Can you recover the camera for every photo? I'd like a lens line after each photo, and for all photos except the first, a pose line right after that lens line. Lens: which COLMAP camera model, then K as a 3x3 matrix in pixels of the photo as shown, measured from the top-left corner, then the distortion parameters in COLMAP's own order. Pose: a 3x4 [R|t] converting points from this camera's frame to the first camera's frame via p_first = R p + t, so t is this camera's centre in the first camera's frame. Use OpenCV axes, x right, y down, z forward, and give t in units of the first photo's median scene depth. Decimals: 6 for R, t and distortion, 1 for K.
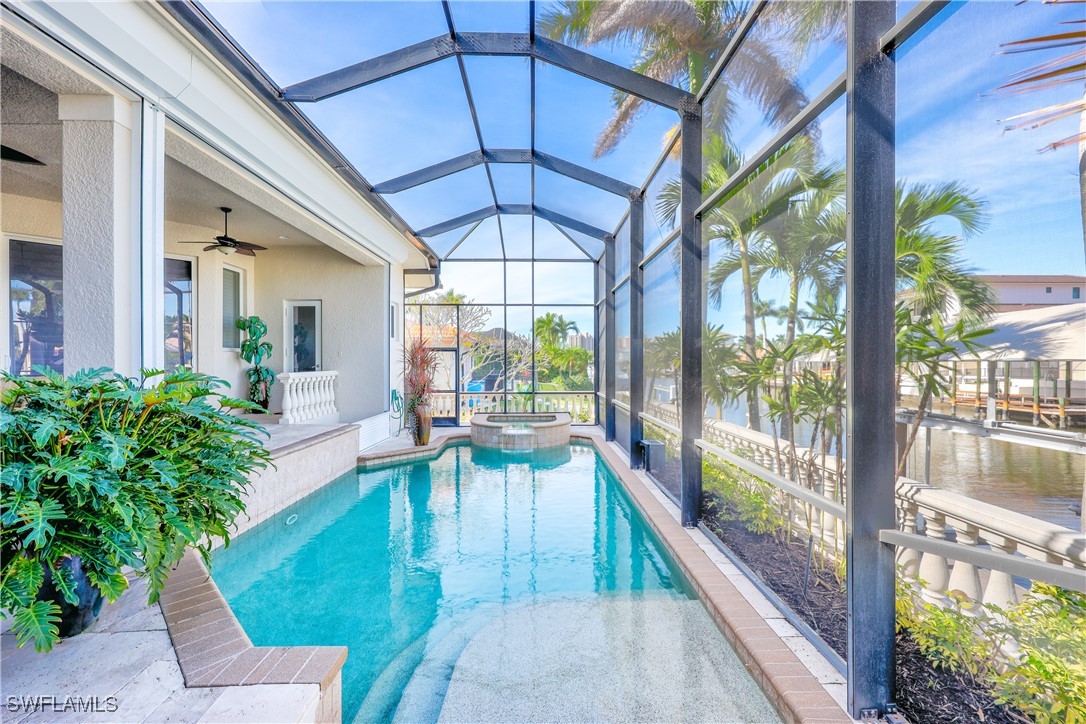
lens RADIAL K [[446.7, 0, 543.0], [0, 446.7, 362.0], [0, 0, 1]] dist [0.000251, 0.000103]
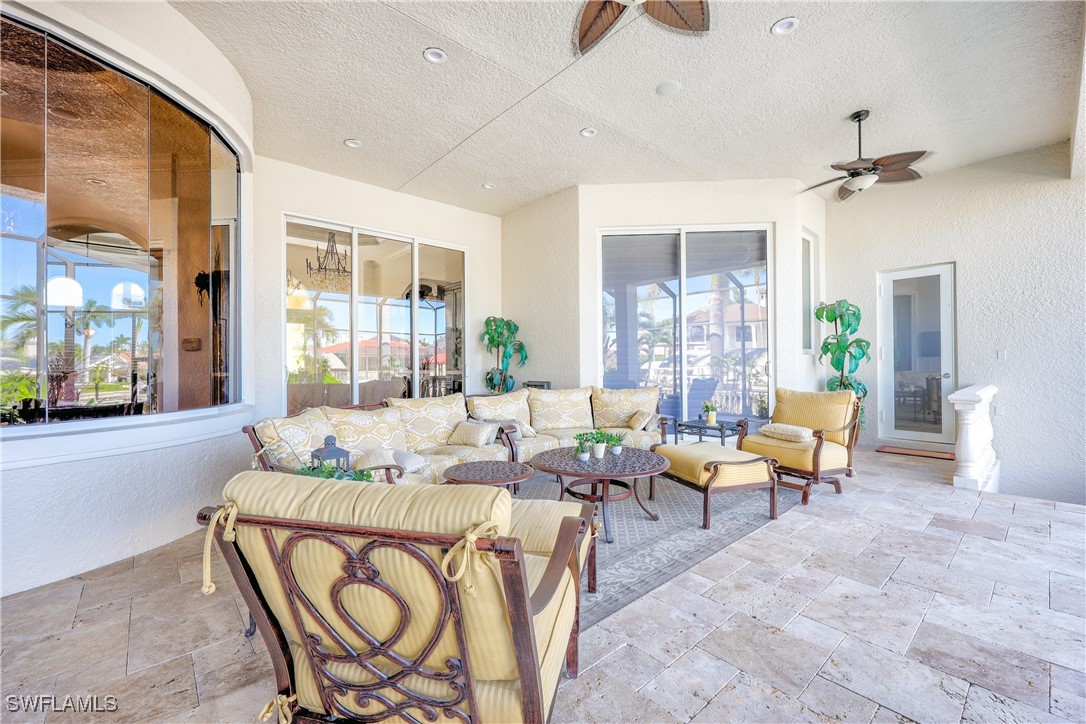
lens RADIAL K [[446.7, 0, 543.0], [0, 446.7, 362.0], [0, 0, 1]] dist [0.000251, 0.000103]
pose [[0.649421, -0.005965, -0.760406, -0.435170], [0.001978, 0.999979, -0.006155, -0.007490], [0.760427, 0.002493, 0.649419, 0.238532]]
